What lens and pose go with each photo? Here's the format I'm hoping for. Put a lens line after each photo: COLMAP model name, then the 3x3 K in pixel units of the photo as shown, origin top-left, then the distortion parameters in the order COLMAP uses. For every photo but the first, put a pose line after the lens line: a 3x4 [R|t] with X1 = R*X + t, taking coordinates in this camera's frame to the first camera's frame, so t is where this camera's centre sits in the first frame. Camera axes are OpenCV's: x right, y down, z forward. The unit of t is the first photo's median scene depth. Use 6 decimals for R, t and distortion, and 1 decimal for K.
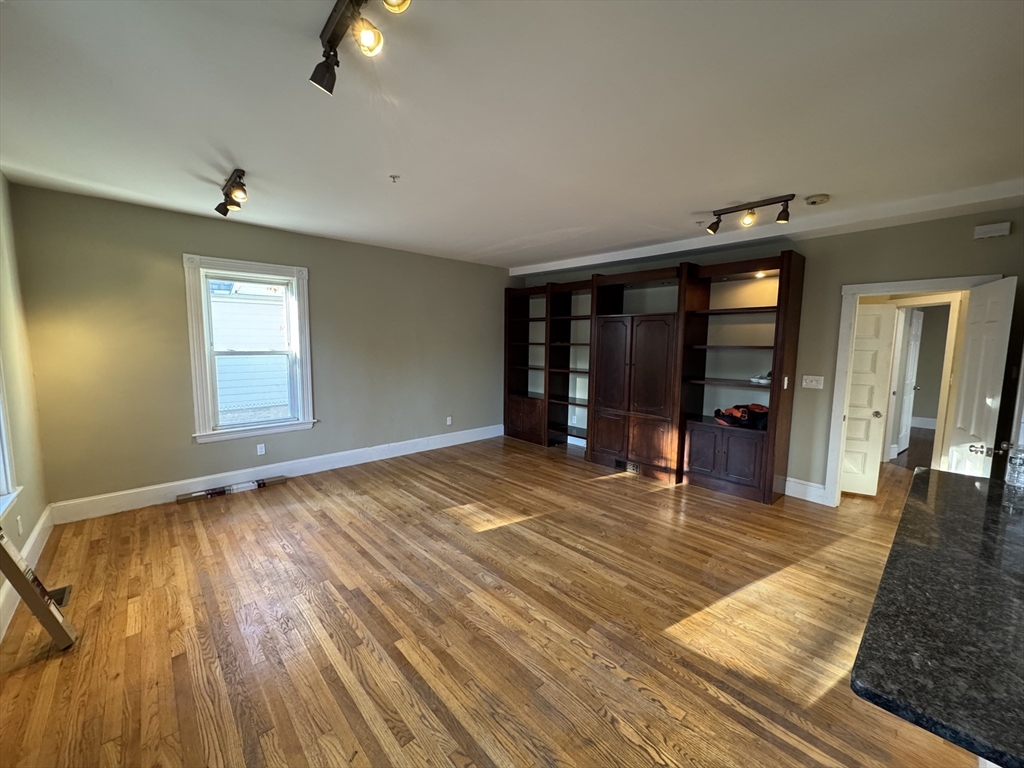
lens RADIAL K [[410.1, 0, 511.2], [0, 410.1, 385.1], [0, 0, 1]] dist [-0.002670, -0.000158]
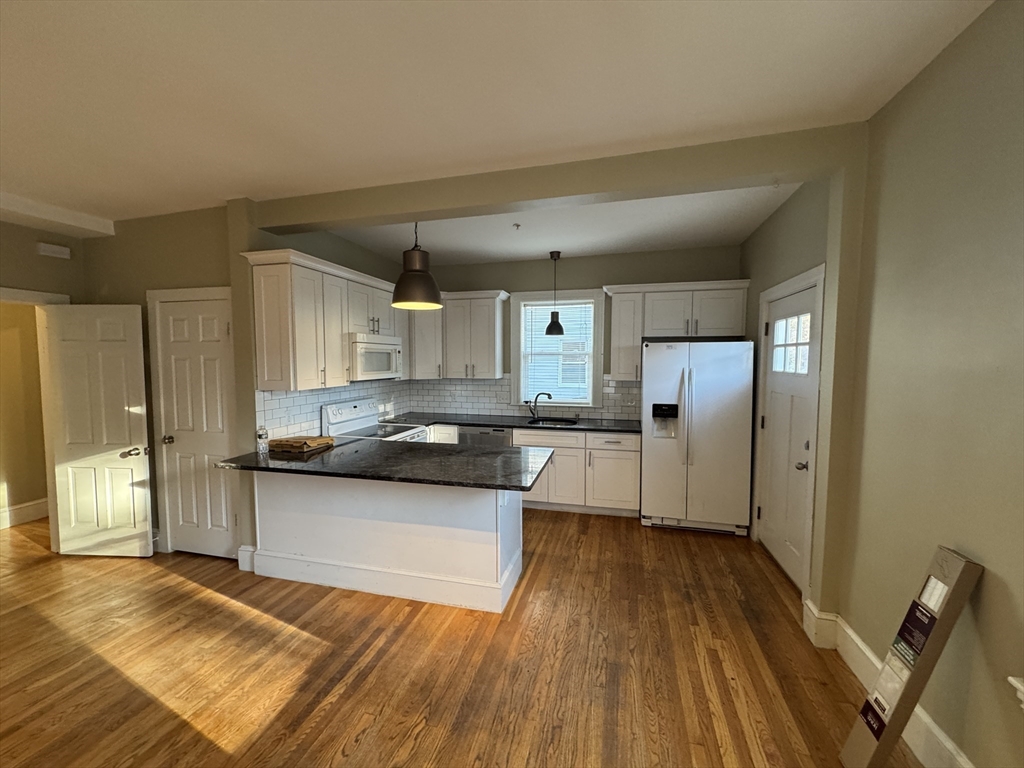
lens RADIAL K [[410.1, 0, 510.8], [0, 410.1, 383.3], [0, 0, 1]] dist [-0.002670, -0.000158]
pose [[-0.540287, -0.058329, 0.839457, -0.538255], [0.087009, 0.988375, 0.124677, -0.120351], [-0.836971, 0.140402, -0.528931, 0.995995]]
